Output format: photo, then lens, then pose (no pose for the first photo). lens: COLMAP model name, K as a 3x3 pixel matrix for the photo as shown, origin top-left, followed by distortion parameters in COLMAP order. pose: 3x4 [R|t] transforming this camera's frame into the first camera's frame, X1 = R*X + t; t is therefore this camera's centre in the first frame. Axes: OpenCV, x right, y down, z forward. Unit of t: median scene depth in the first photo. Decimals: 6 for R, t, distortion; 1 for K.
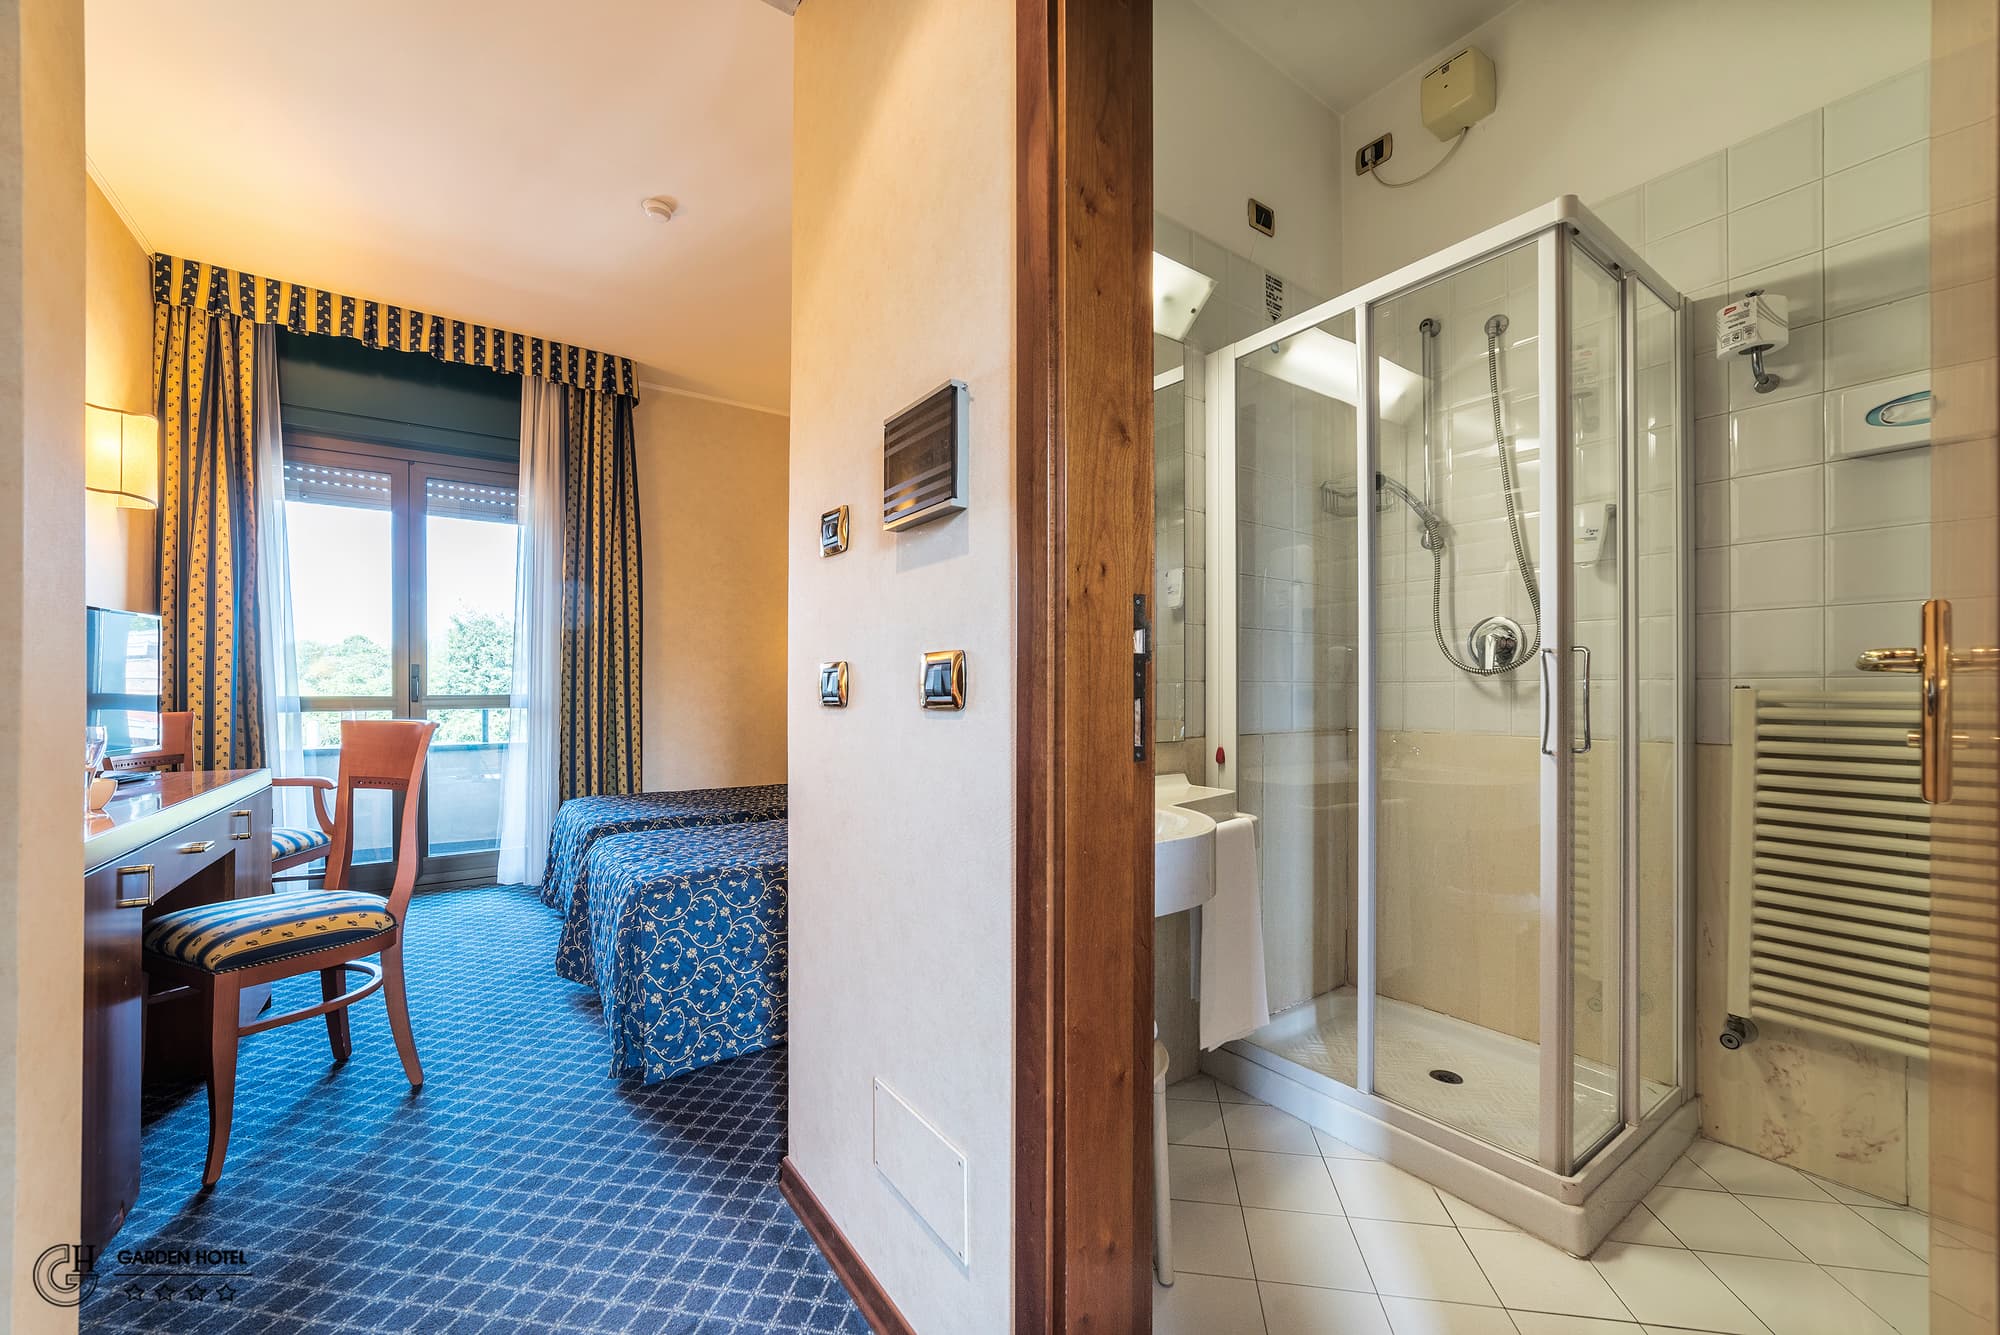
lens RADIAL K [[779.9, 0, 1010.5], [0, 779.9, 693.6], [0, 0, 1]] dist [-0.001831, 0.003145]
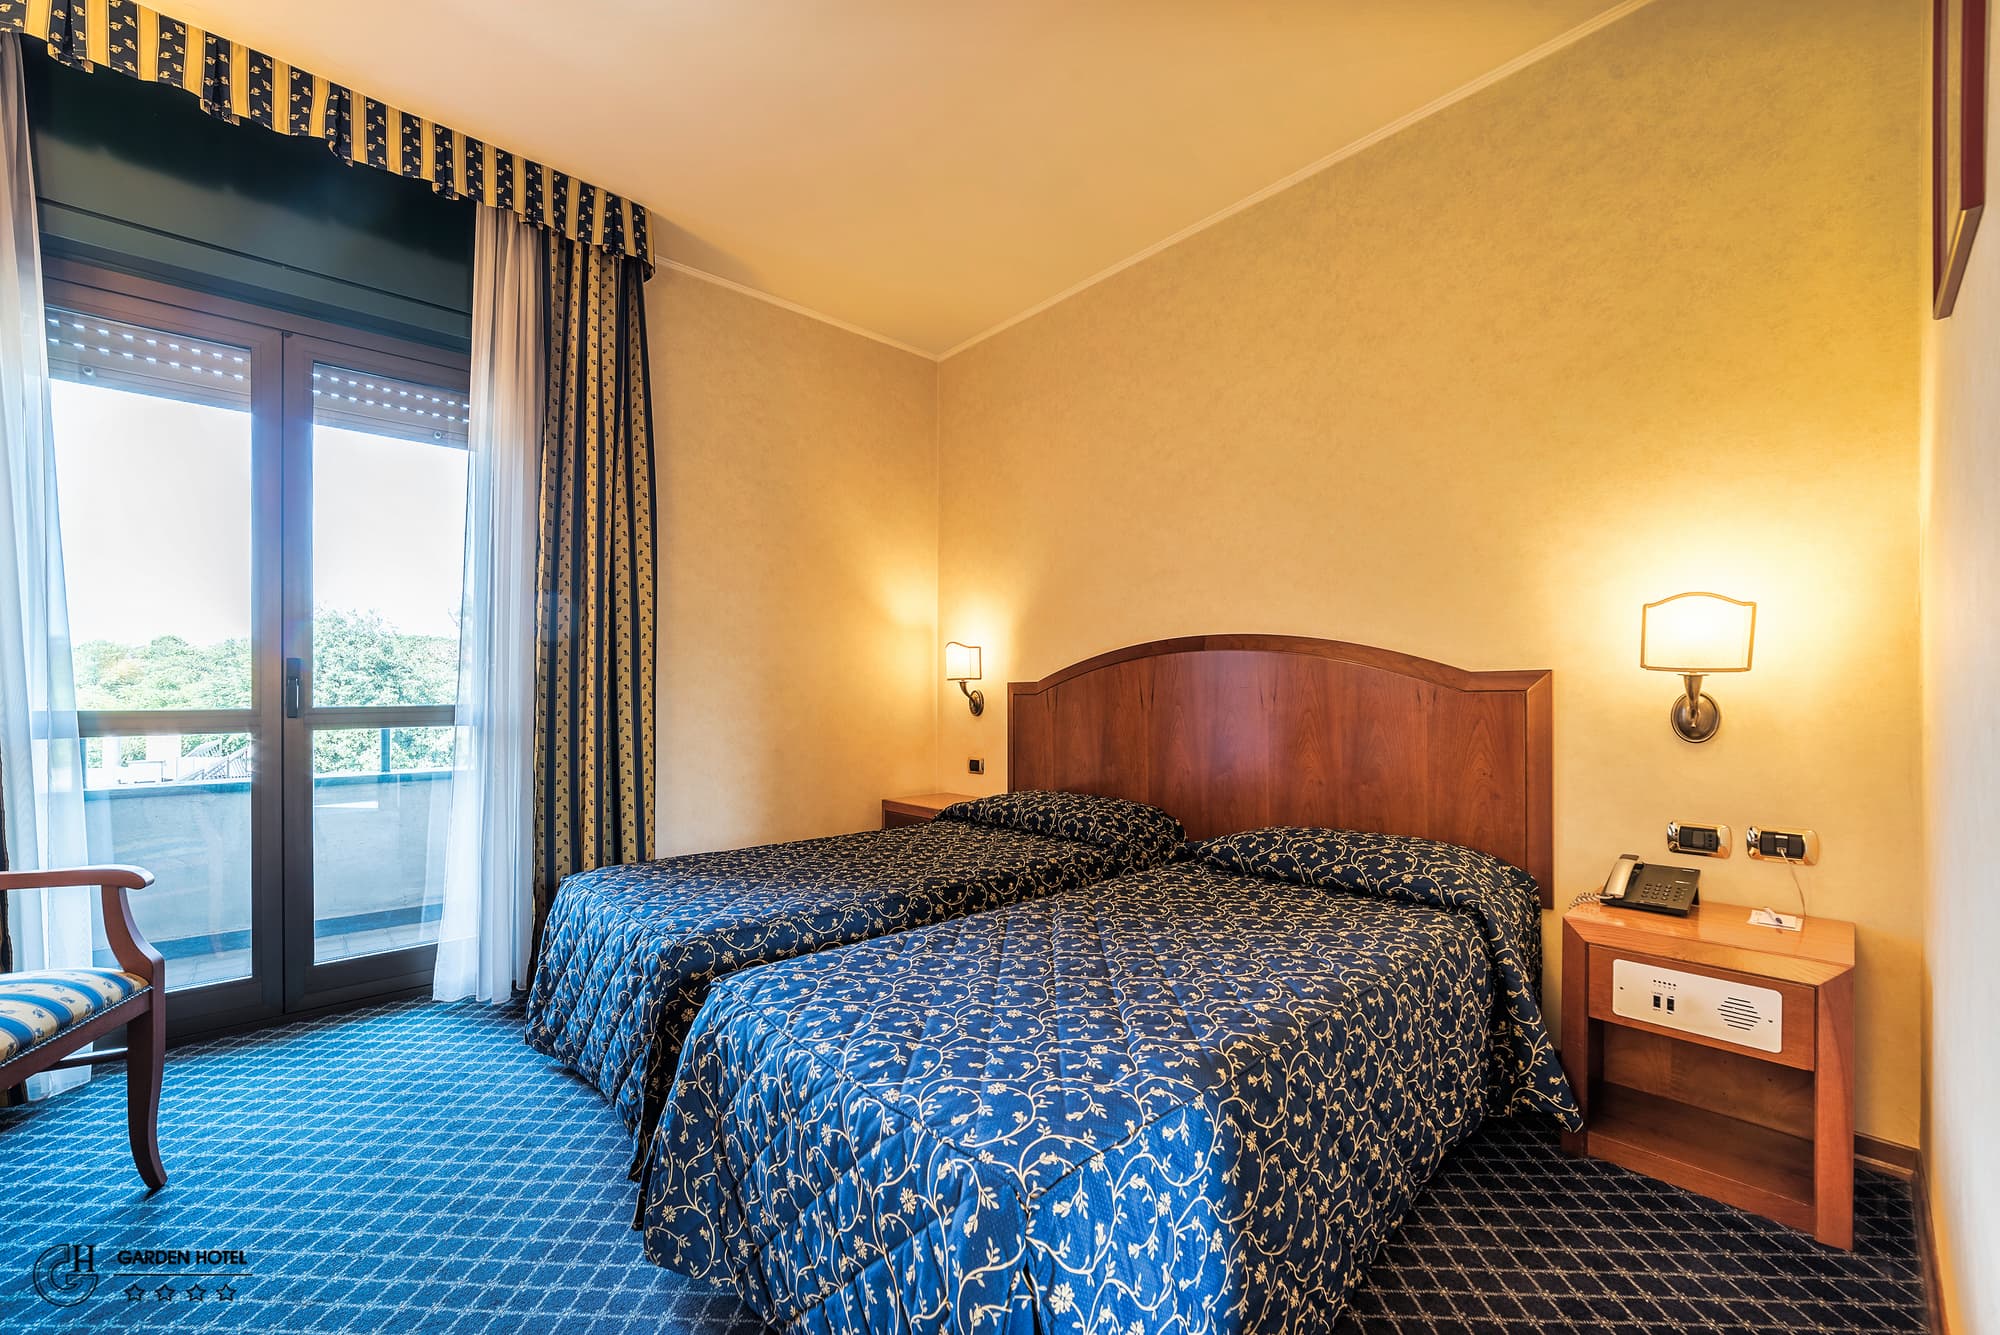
lens RADIAL K [[779.9, 0, 1010.6], [0, 779.9, 689.3], [0, 0, 1]] dist [-0.001831, 0.003145]
pose [[0.992133, -0.005279, 0.125077, -0.271938], [0.006342, 0.999947, -0.008106, -0.003824], [-0.125028, 0.008836, 0.992114, 0.308875]]
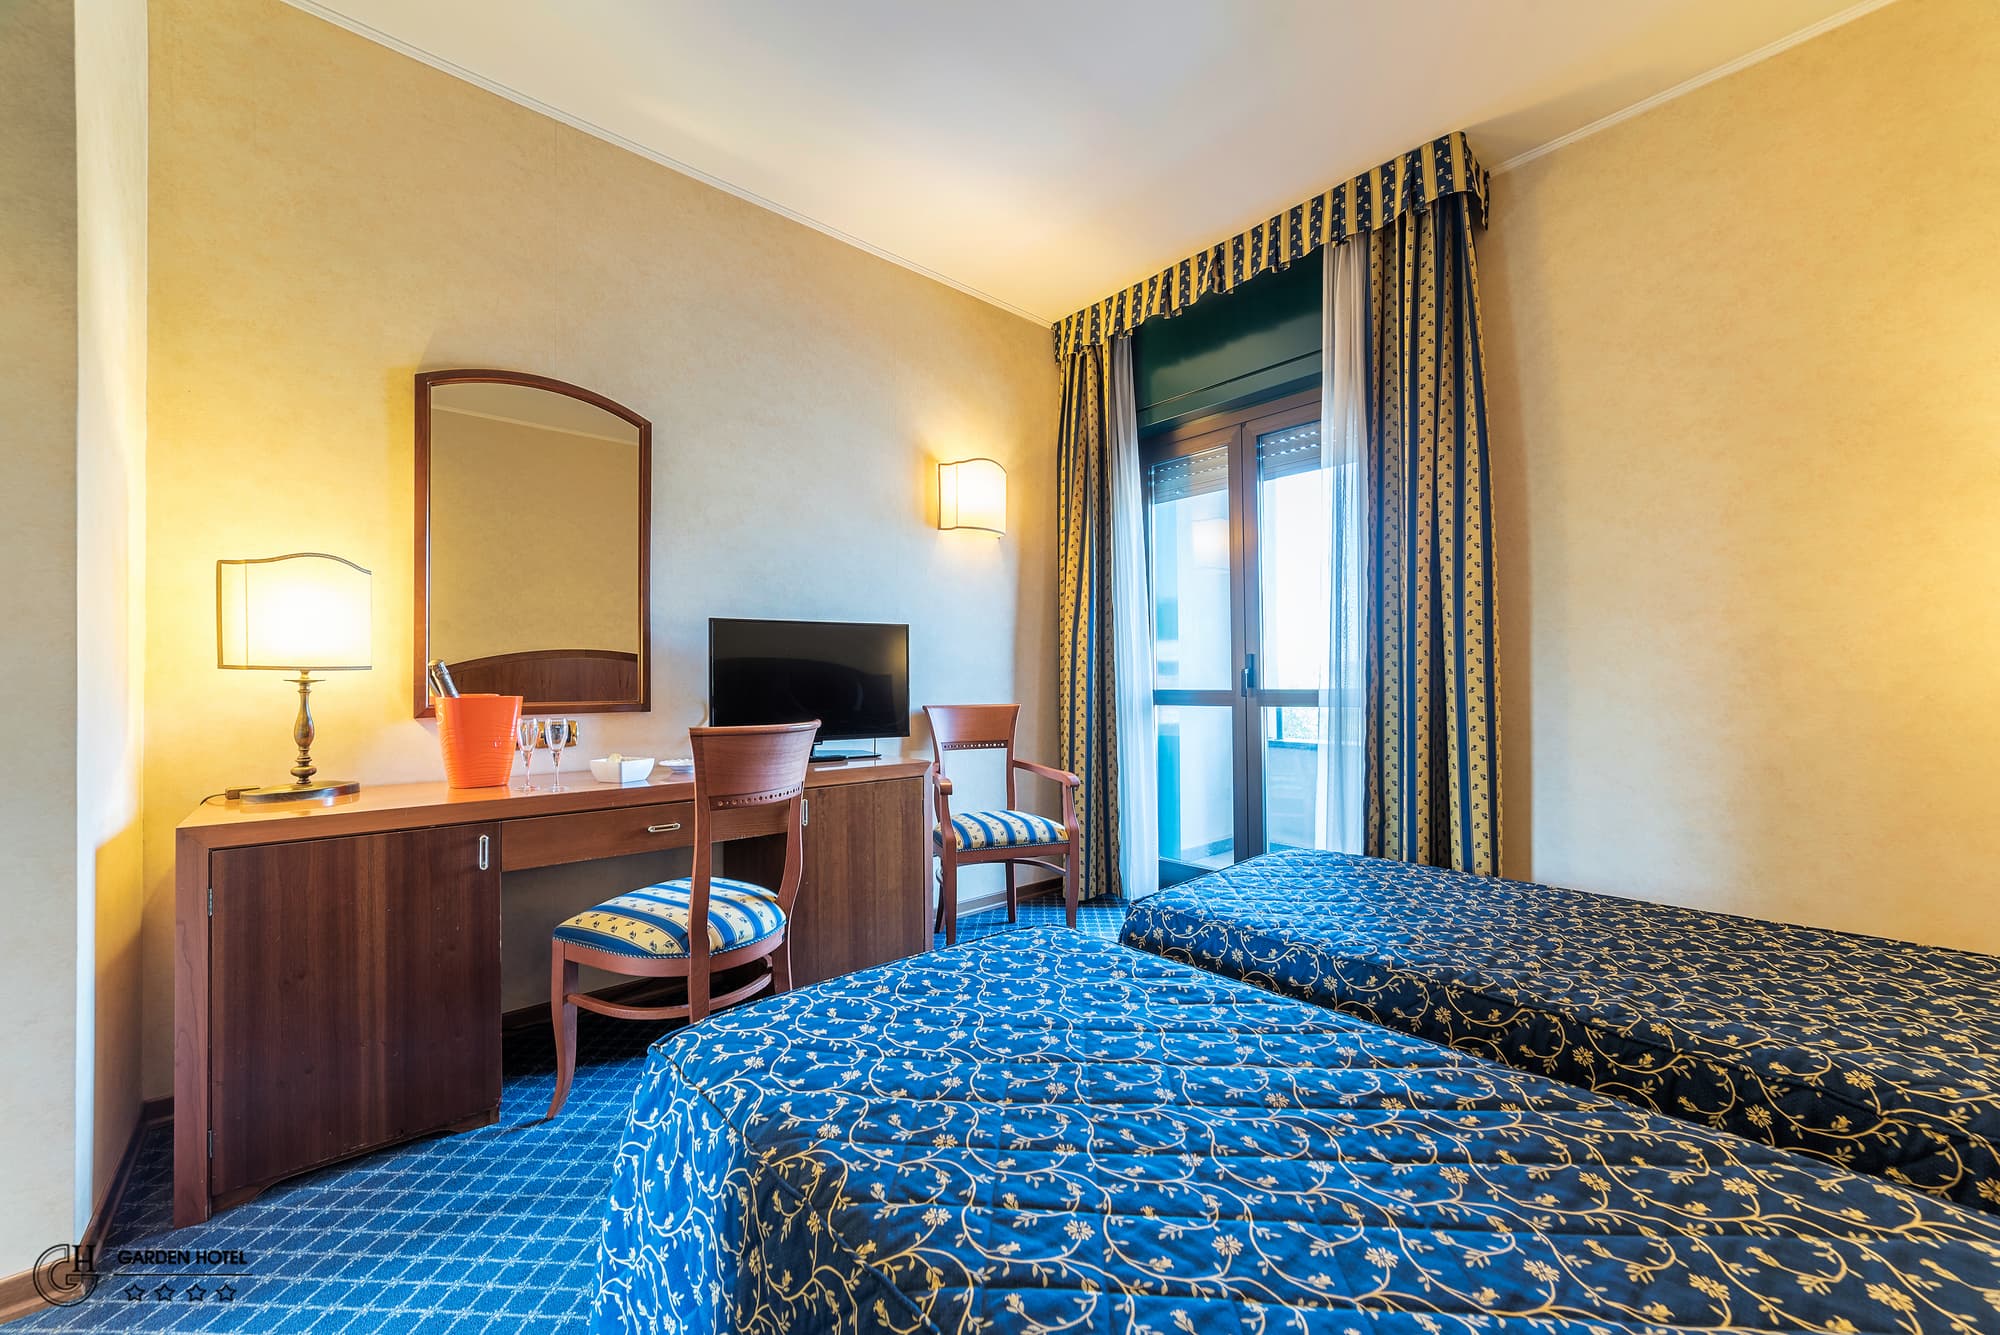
lens RADIAL K [[779.9, 0, 998.5], [0, 779.9, 671.0], [0, 0, 1]] dist [-0.001831, 0.003145]
pose [[0.122706, -0.020752, -0.992226, 0.062725], [0.001643, 0.999784, -0.020707, -0.002024], [0.992442, 0.000911, 0.122713, 0.610409]]
